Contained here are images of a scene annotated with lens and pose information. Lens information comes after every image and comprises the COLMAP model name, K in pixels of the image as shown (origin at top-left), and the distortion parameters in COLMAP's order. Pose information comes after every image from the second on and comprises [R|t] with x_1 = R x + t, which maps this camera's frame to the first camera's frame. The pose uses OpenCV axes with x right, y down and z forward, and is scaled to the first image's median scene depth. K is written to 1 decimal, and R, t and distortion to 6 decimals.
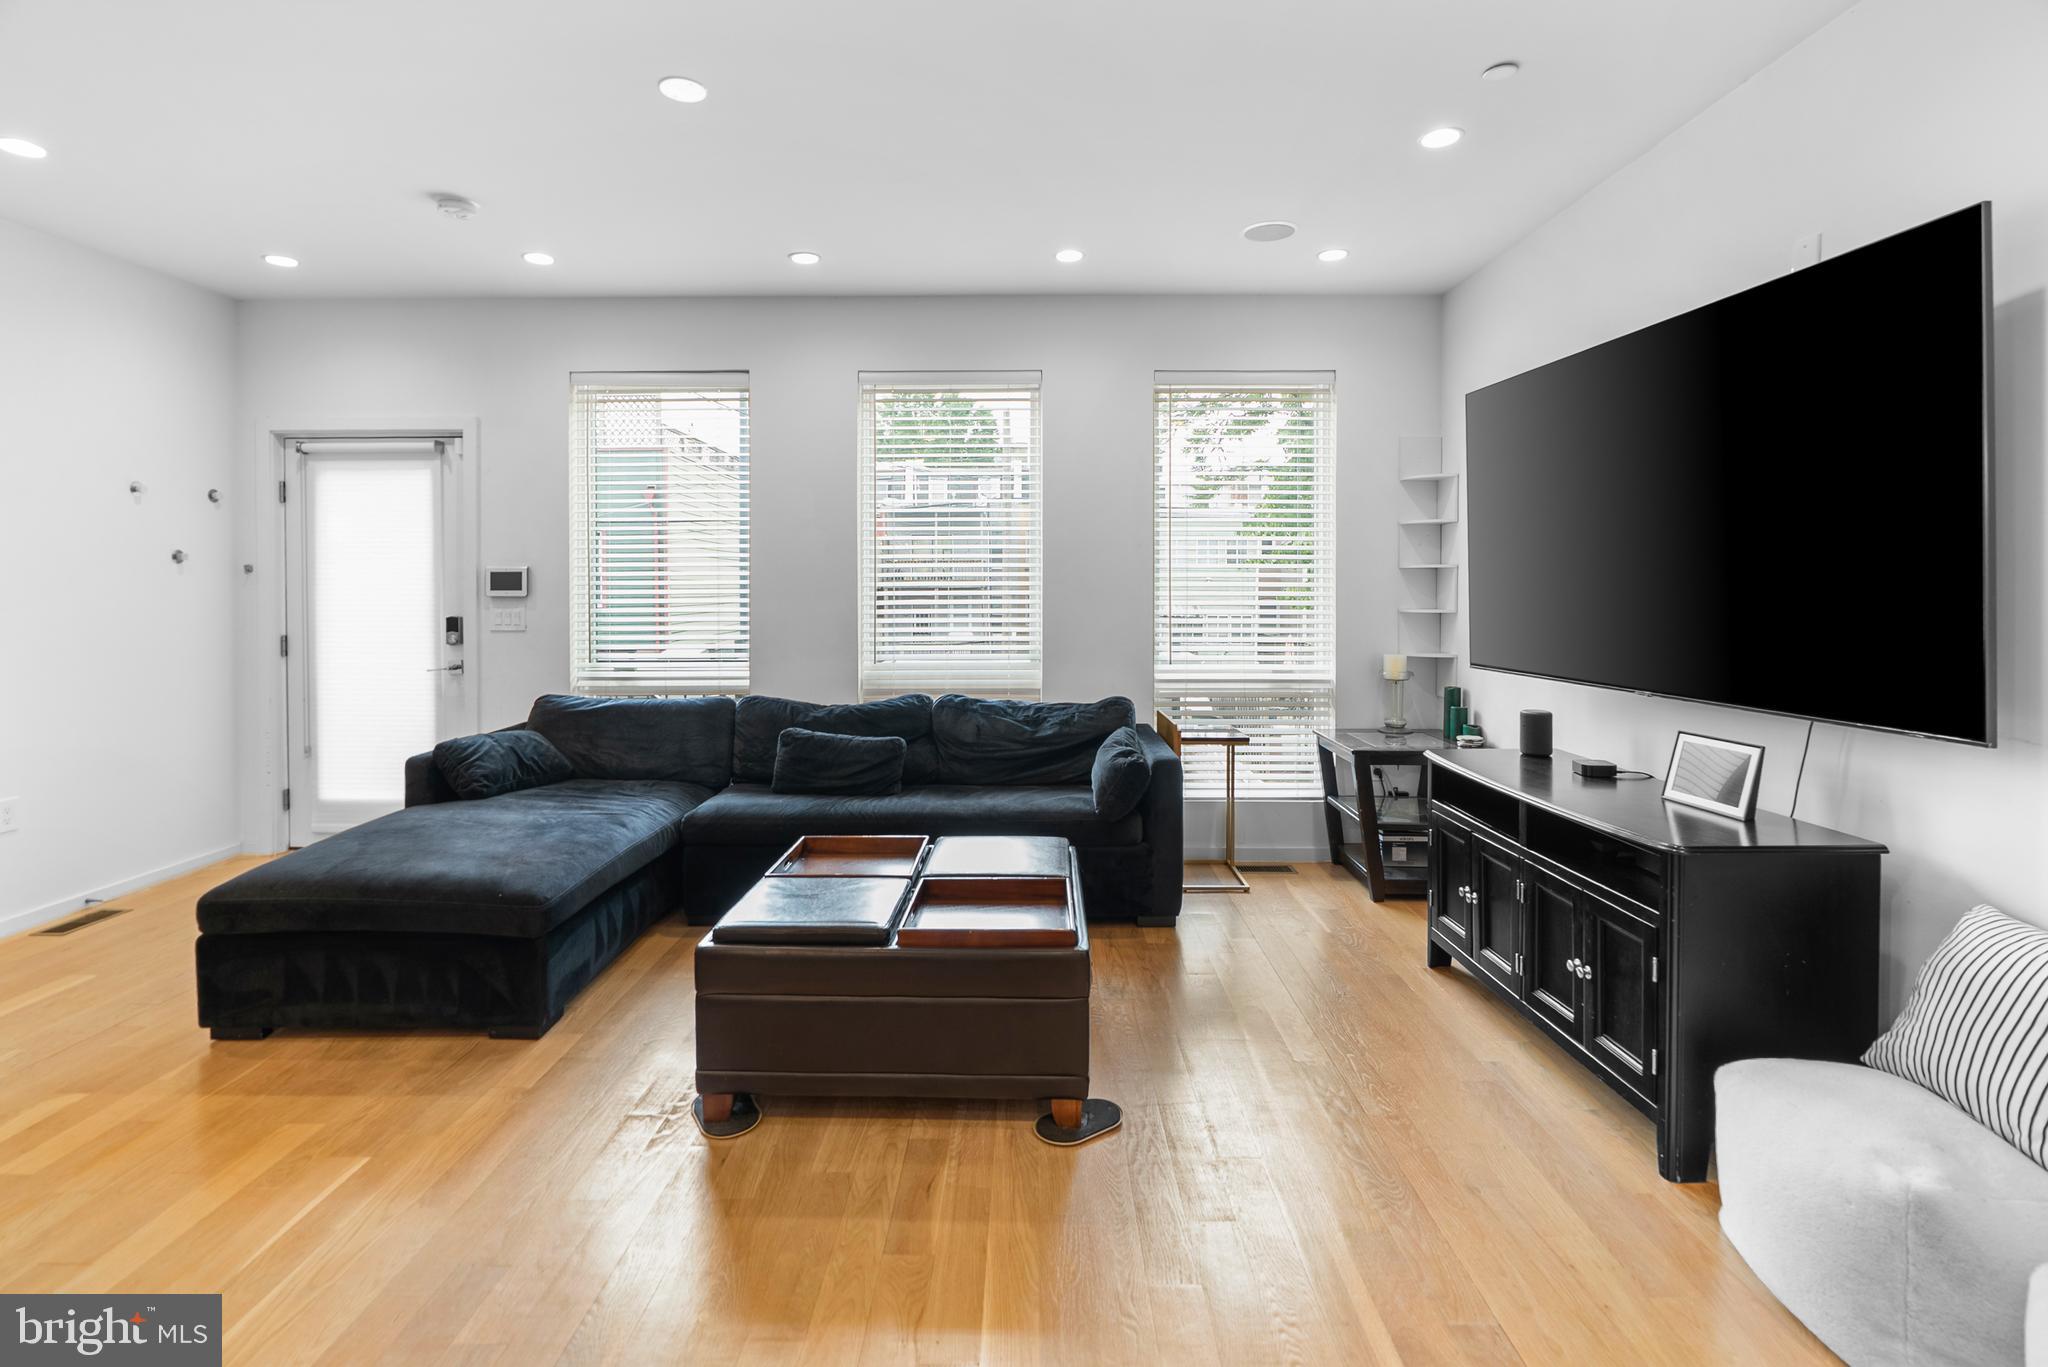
lens RADIAL K [[964.3, 0, 1005.4], [0, 964.3, 585.7], [0, 0, 1]] dist [-0.011786, 0.004790]
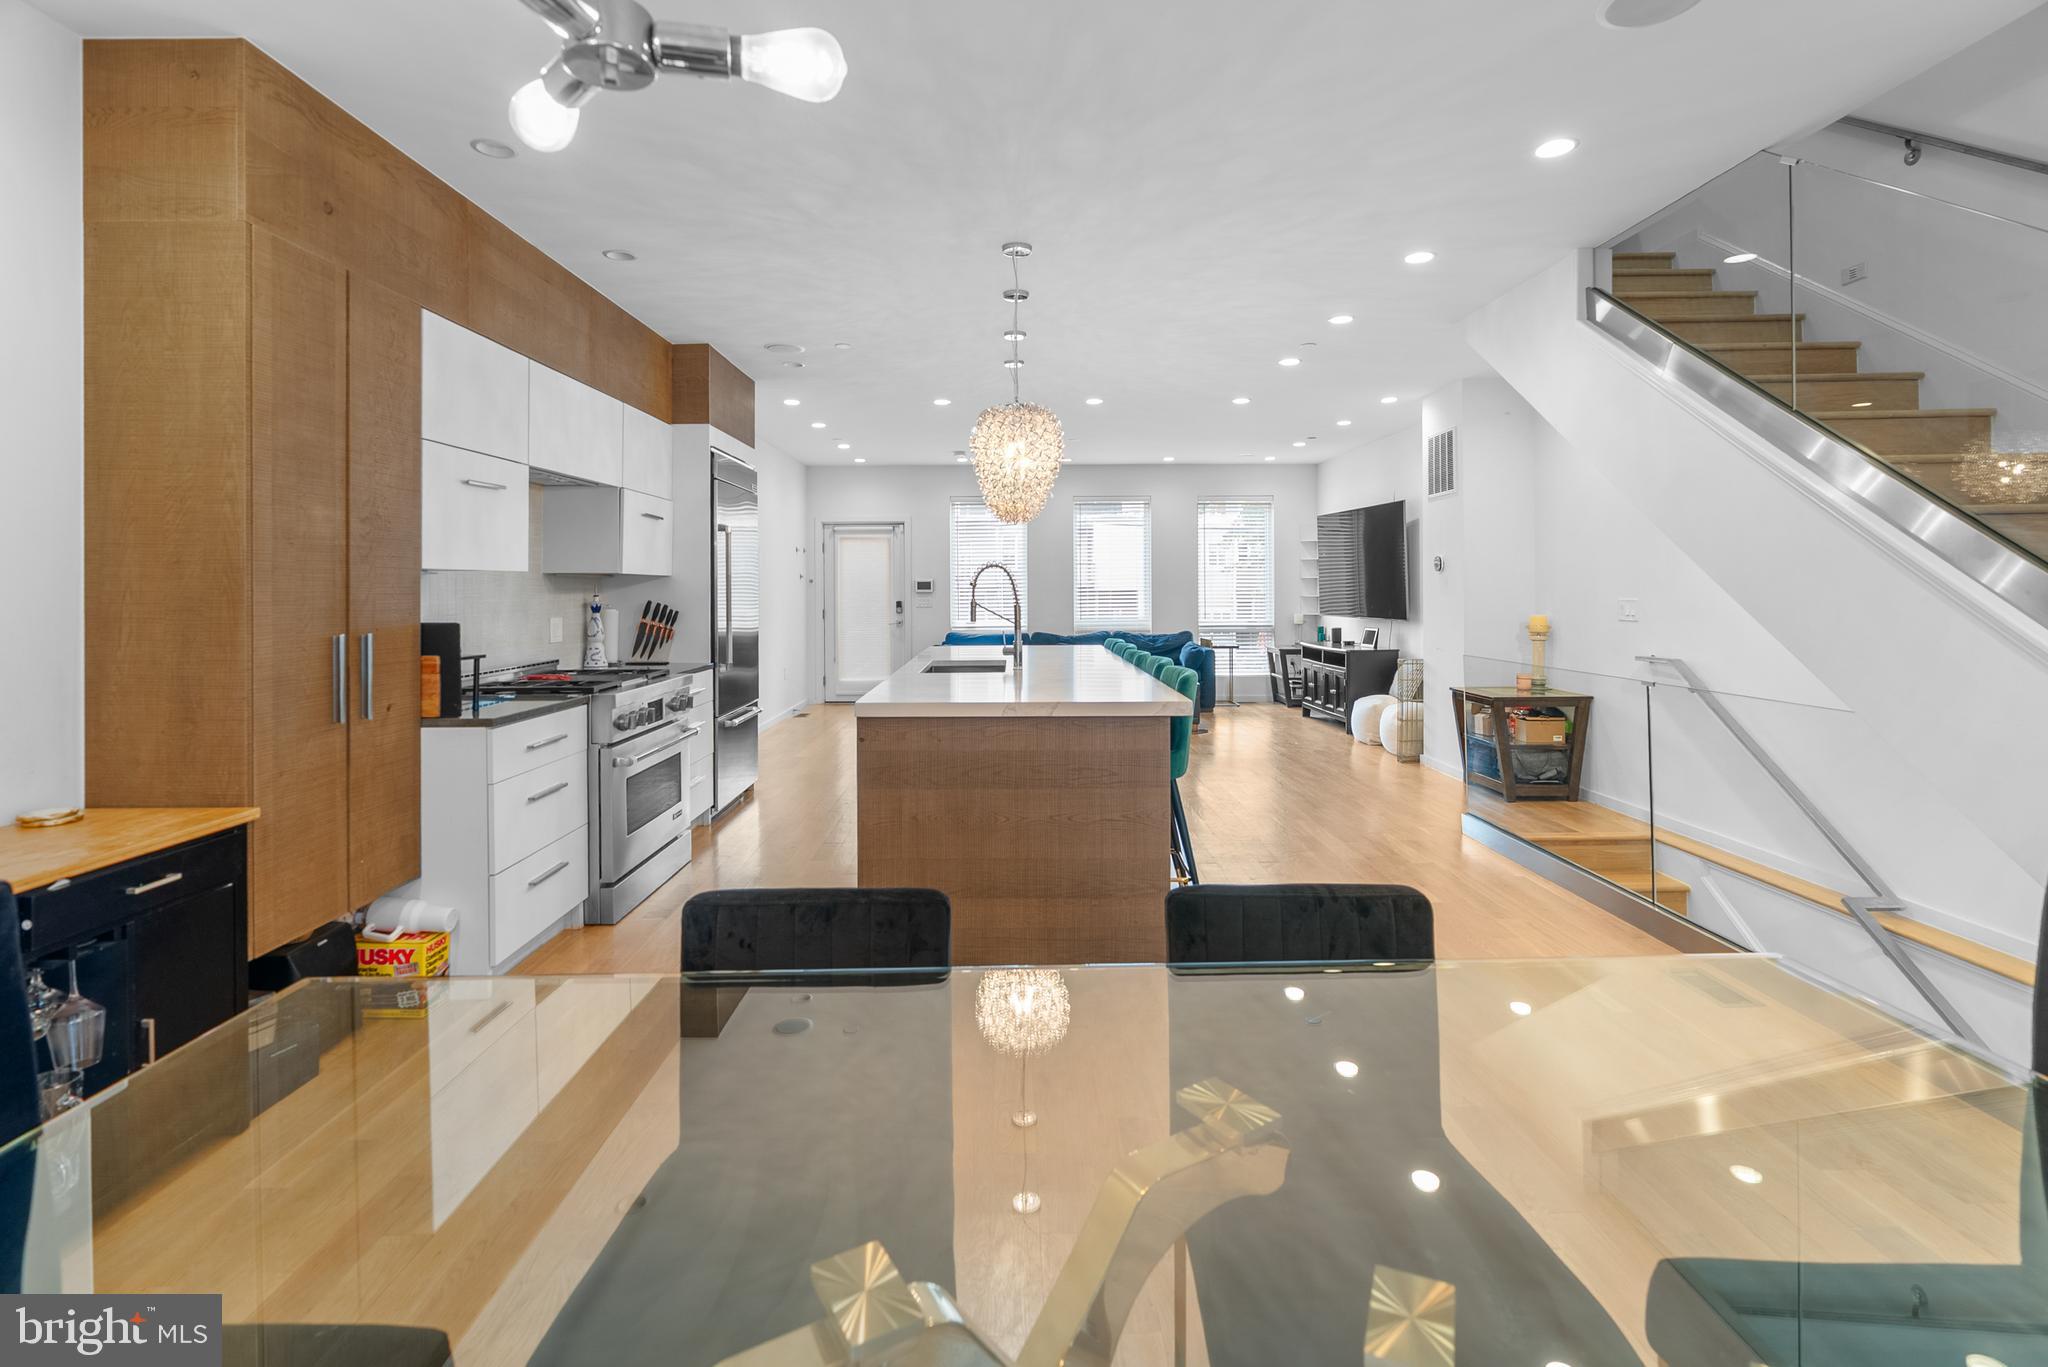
lens RADIAL K [[964.3, 0, 999.3], [0, 964.3, 585.0], [0, 0, 1]] dist [-0.011786, 0.004790]
pose [[0.999818, -0.004458, 0.018525, -0.399295], [0.004619, 0.999952, -0.008647, 0.015460], [-0.018486, 0.008731, 0.999791, -1.433331]]
